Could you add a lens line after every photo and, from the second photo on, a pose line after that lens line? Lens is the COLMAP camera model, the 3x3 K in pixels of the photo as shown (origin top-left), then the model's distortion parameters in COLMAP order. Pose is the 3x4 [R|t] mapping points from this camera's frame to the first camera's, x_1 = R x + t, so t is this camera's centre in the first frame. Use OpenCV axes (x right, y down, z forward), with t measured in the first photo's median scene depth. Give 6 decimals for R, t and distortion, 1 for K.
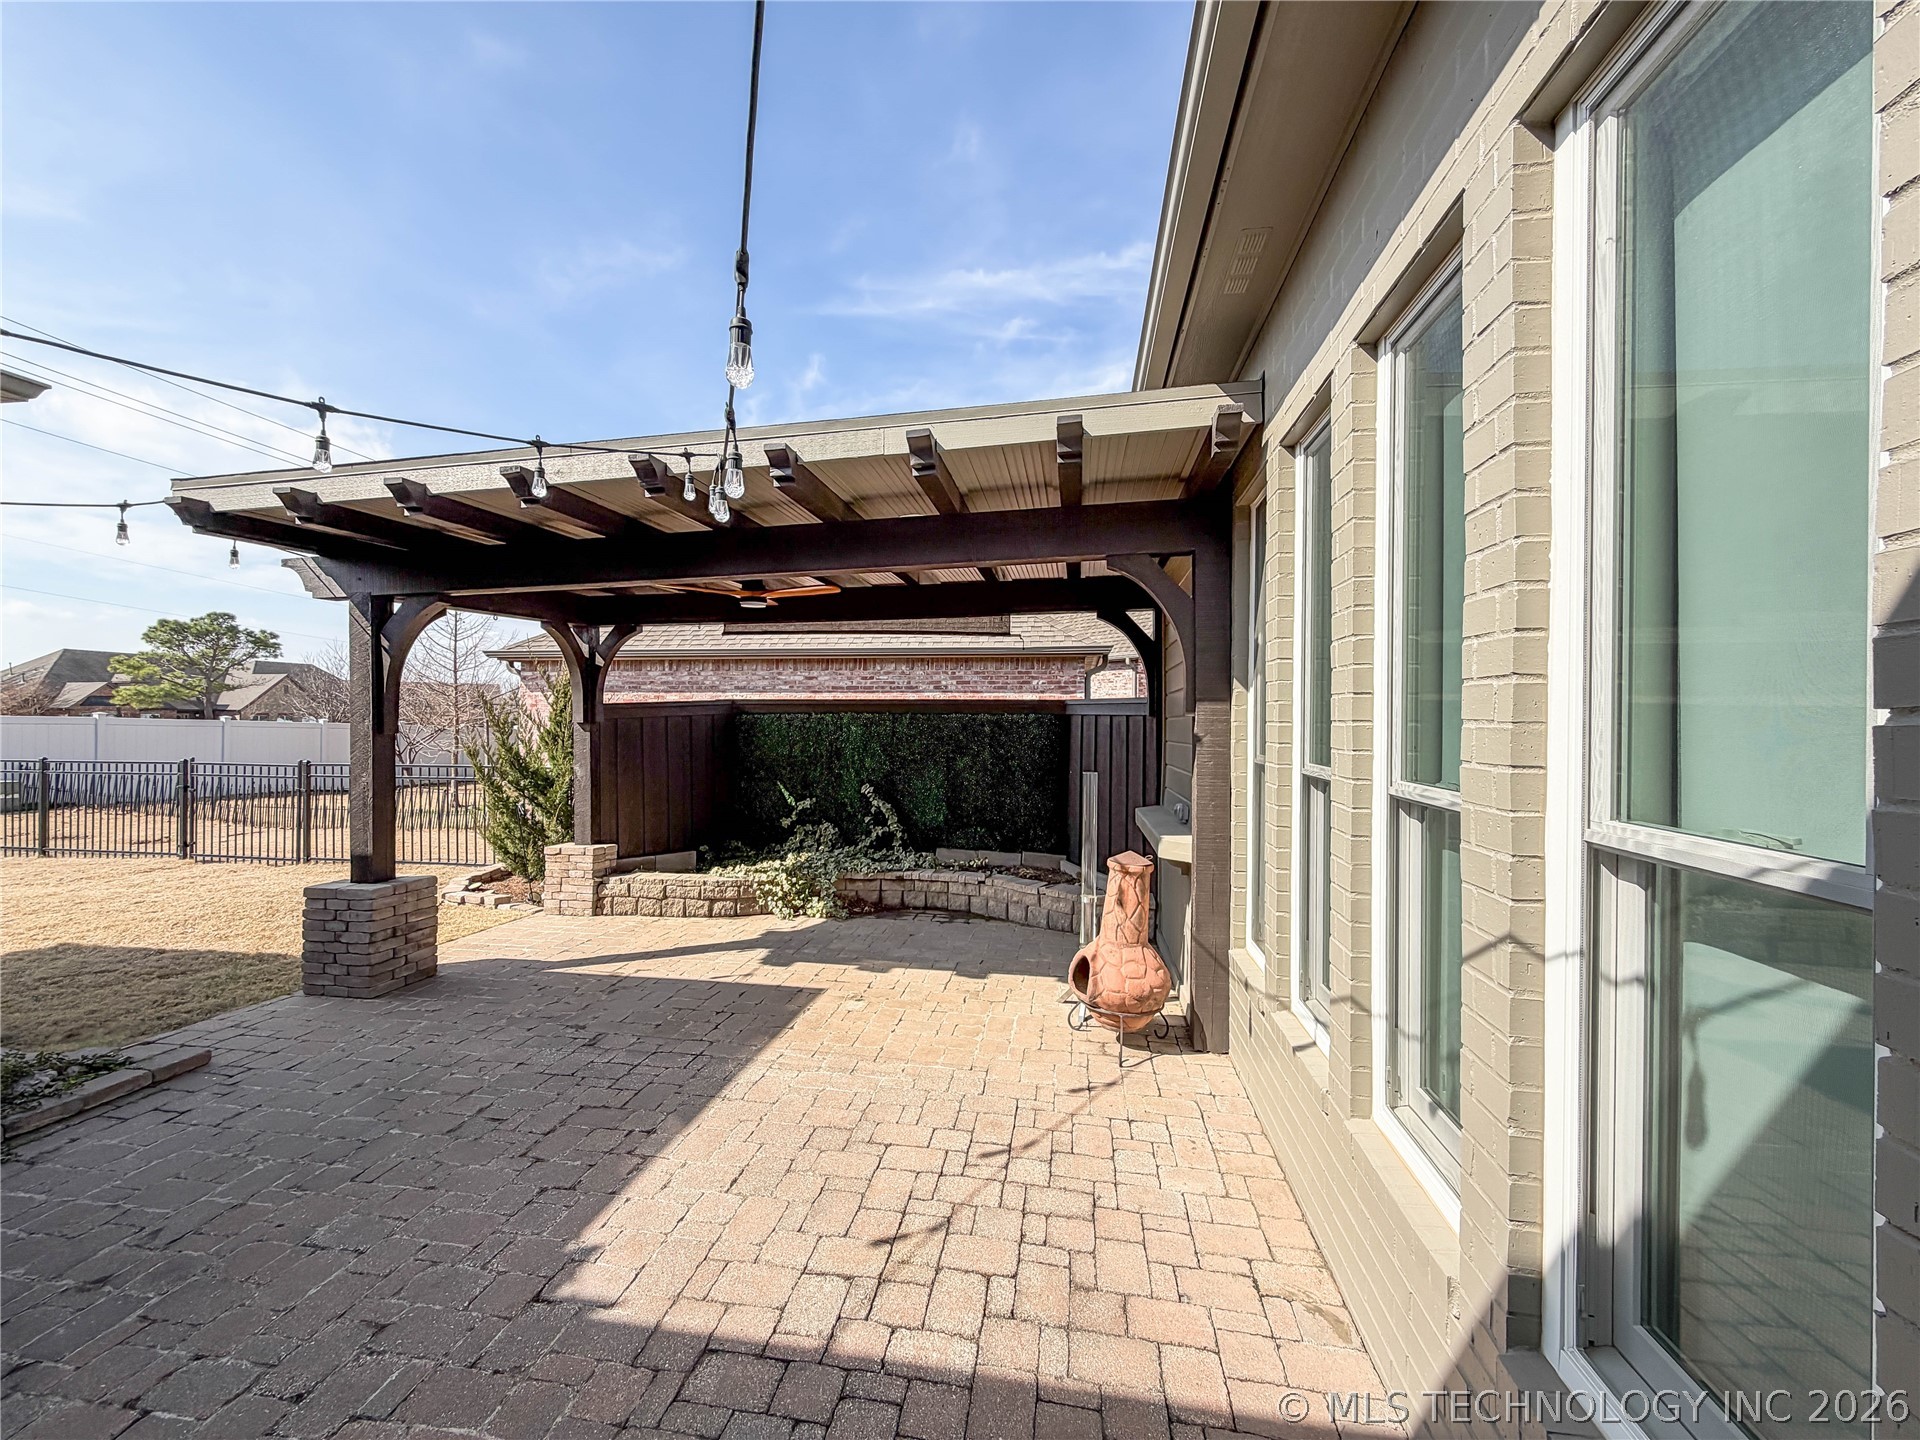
lens RADIAL K [[762.5, 0, 954.5], [0, 762.5, 723.1], [0, 0, 1]] dist [-0.000195, -0.000030]
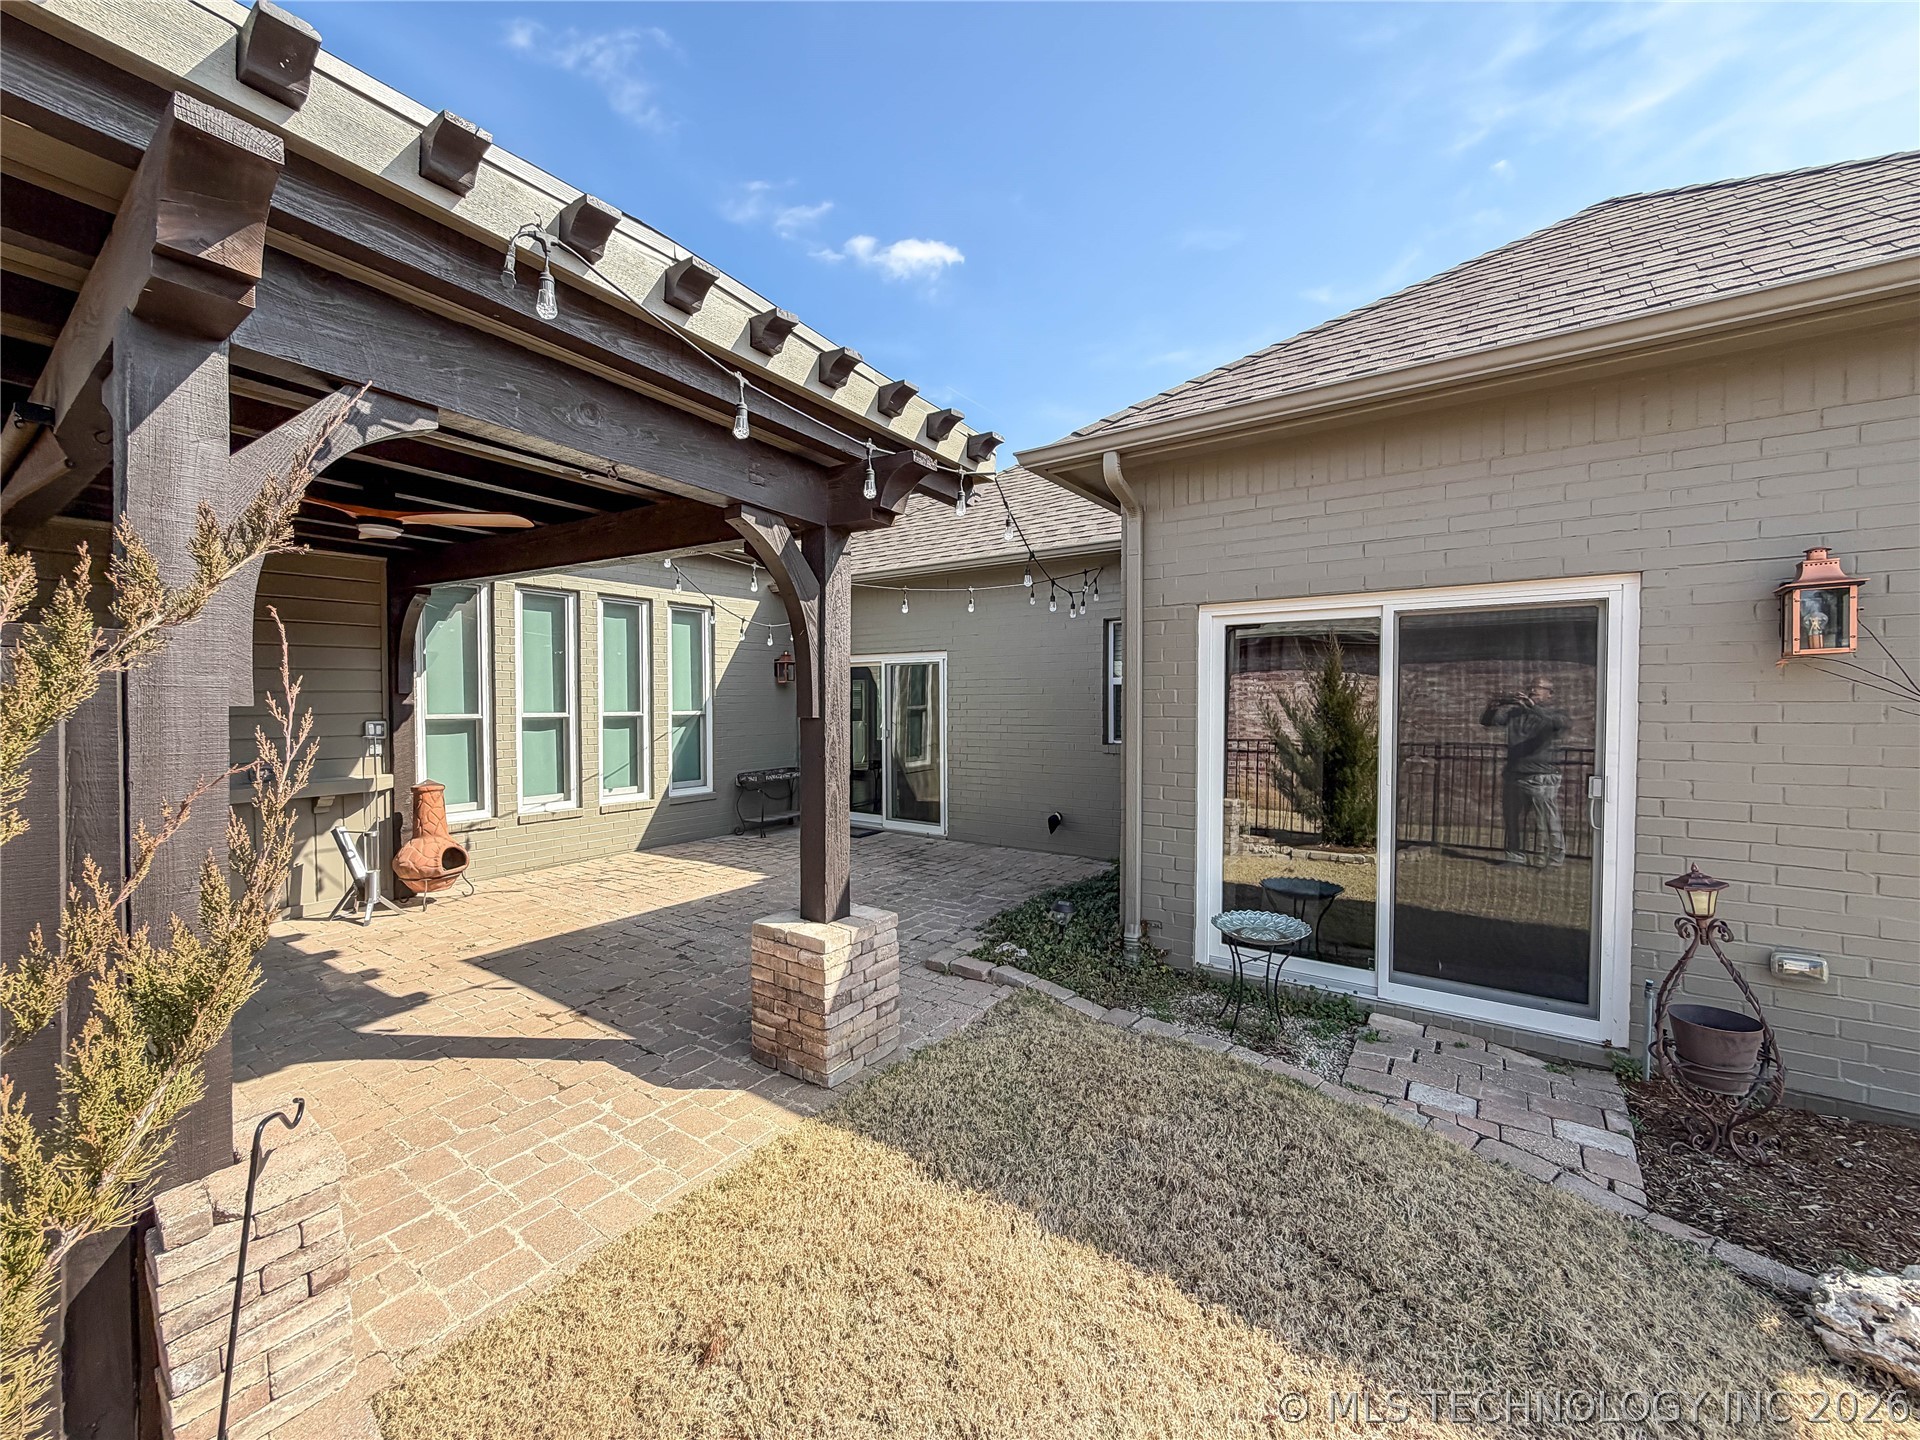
lens RADIAL K [[762.5, 0, 957.4], [0, 762.5, 724.6], [0, 0, 1]] dist [-0.000195, -0.000030]
pose [[-0.896405, -0.020001, 0.442784, -1.162028], [-0.003971, 0.999304, 0.037101, -0.005577], [-0.443218, 0.031499, -0.895860, 1.550638]]
